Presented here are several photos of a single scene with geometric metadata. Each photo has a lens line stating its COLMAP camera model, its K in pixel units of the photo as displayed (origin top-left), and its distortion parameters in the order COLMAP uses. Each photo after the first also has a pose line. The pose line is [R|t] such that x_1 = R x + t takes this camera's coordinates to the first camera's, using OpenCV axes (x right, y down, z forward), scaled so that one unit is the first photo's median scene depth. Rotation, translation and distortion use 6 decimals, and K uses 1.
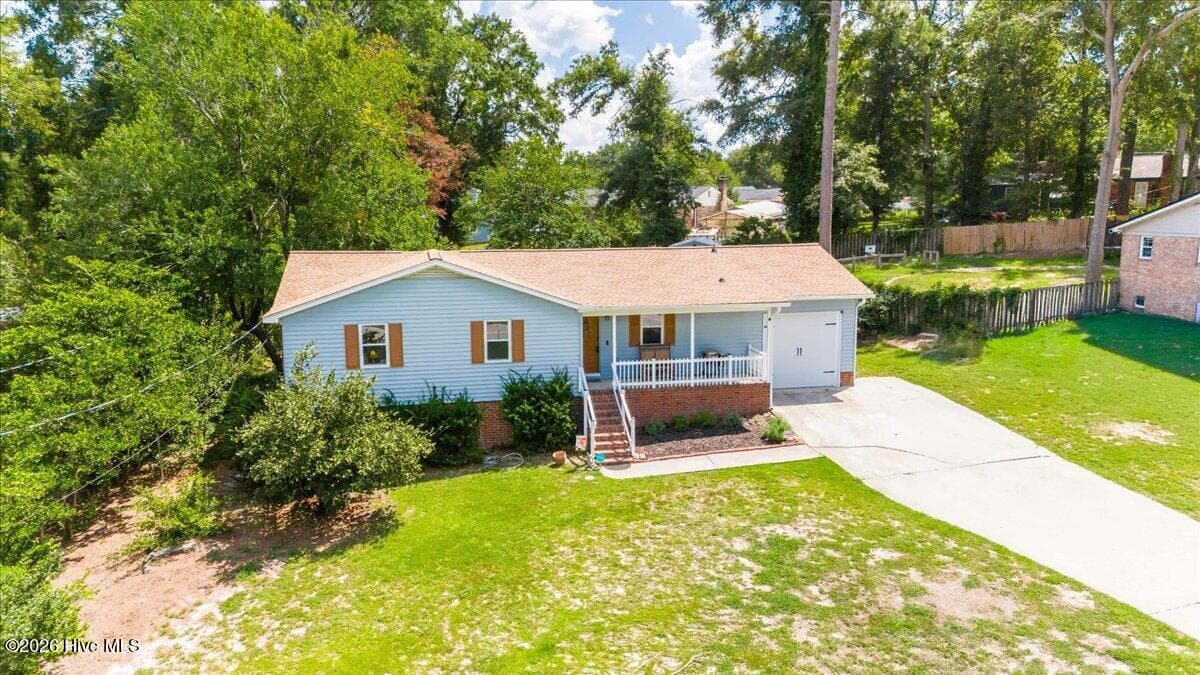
lens RADIAL K [[896.6, 0, 601.6], [0, 896.6, 338.3], [0, 0, 1]] dist [0.125481, -0.067676]
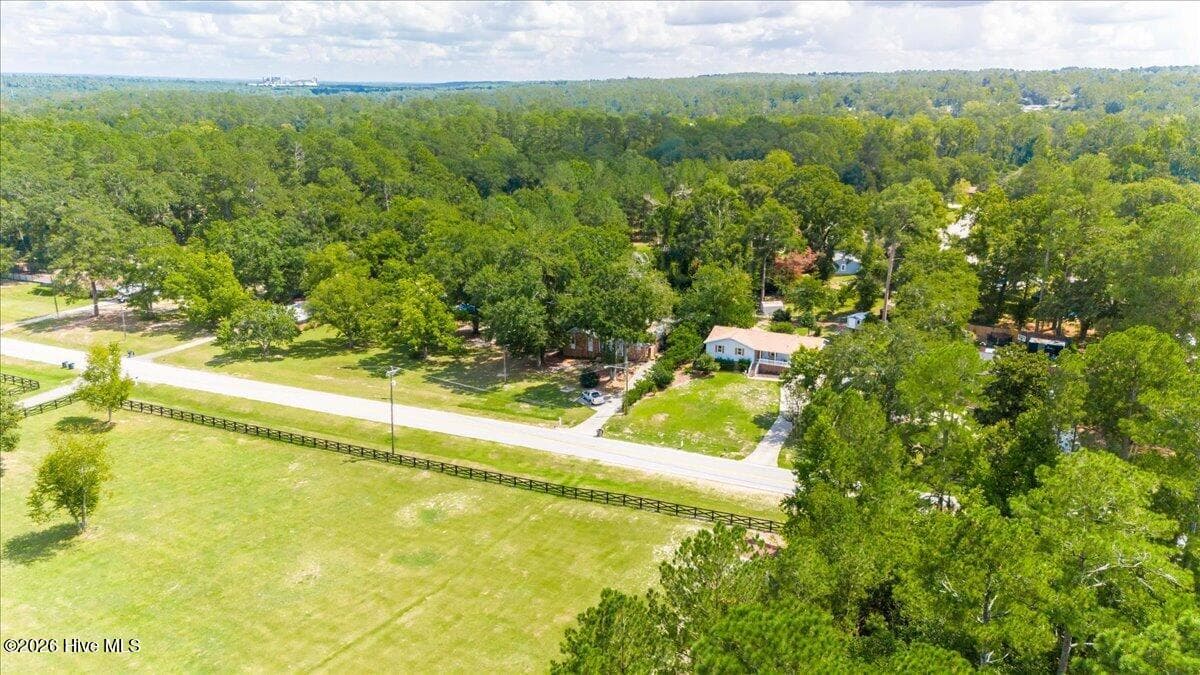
lens RADIAL K [[896.6, 0, 589.5], [0, 896.6, 344.7], [0, 0, 1]] dist [0.125481, -0.067676]
pose [[0.797191, 0.181009, -0.575954, 2.917789], [-0.098259, 0.980177, 0.172043, -1.123155], [0.595678, -0.080559, 0.799173, -5.025148]]
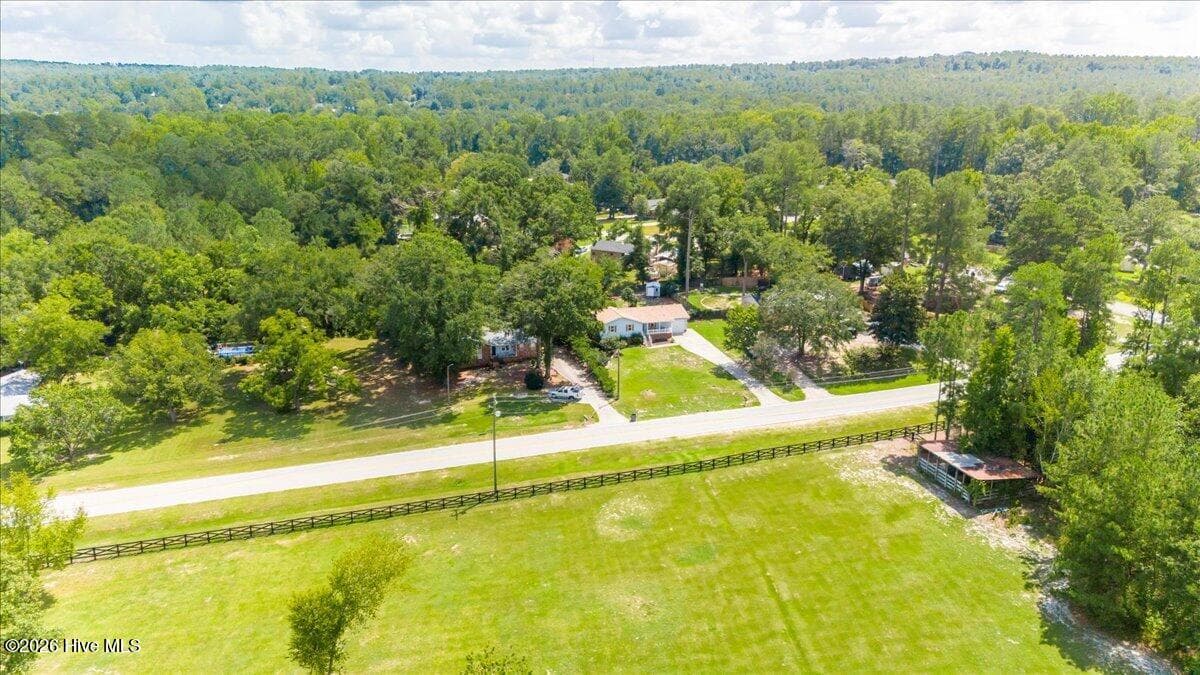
lens RADIAL K [[896.6, 0, 602.3], [0, 896.6, 347.9], [0, 0, 1]] dist [0.125481, -0.067676]
pose [[0.994917, -0.014592, 0.099639, -1.139388], [0.000304, 0.989877, 0.141929, -0.912549], [-0.100701, -0.141177, 0.984849, -6.363489]]
